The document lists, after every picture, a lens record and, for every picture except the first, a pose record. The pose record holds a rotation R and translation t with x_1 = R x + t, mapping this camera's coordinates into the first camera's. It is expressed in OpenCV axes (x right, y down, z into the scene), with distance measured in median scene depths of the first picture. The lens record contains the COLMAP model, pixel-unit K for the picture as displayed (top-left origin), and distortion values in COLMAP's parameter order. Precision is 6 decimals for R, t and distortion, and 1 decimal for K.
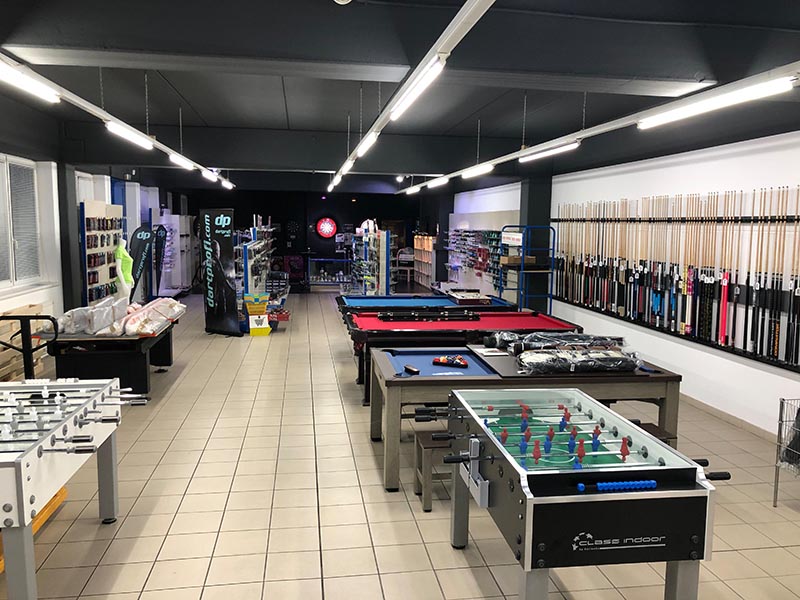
lens RADIAL K [[665.6, 0, 401.0], [0, 665.6, 299.6], [0, 0, 1]] dist [0.018985, -0.002320]
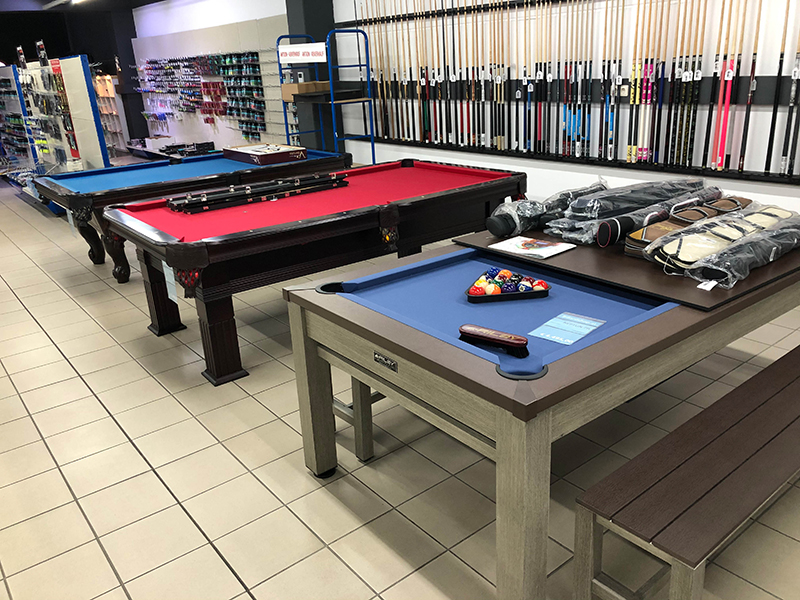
lens RADIAL K [[665.6, 0, 399.1], [0, 665.6, 296.8], [0, 0, 1]] dist [0.018985, -0.002320]
pose [[0.866246, -0.223658, 0.446761, -0.127395], [0.120395, 0.961299, 0.247808, -0.014873], [-0.484895, -0.160875, 0.859649, 0.427356]]
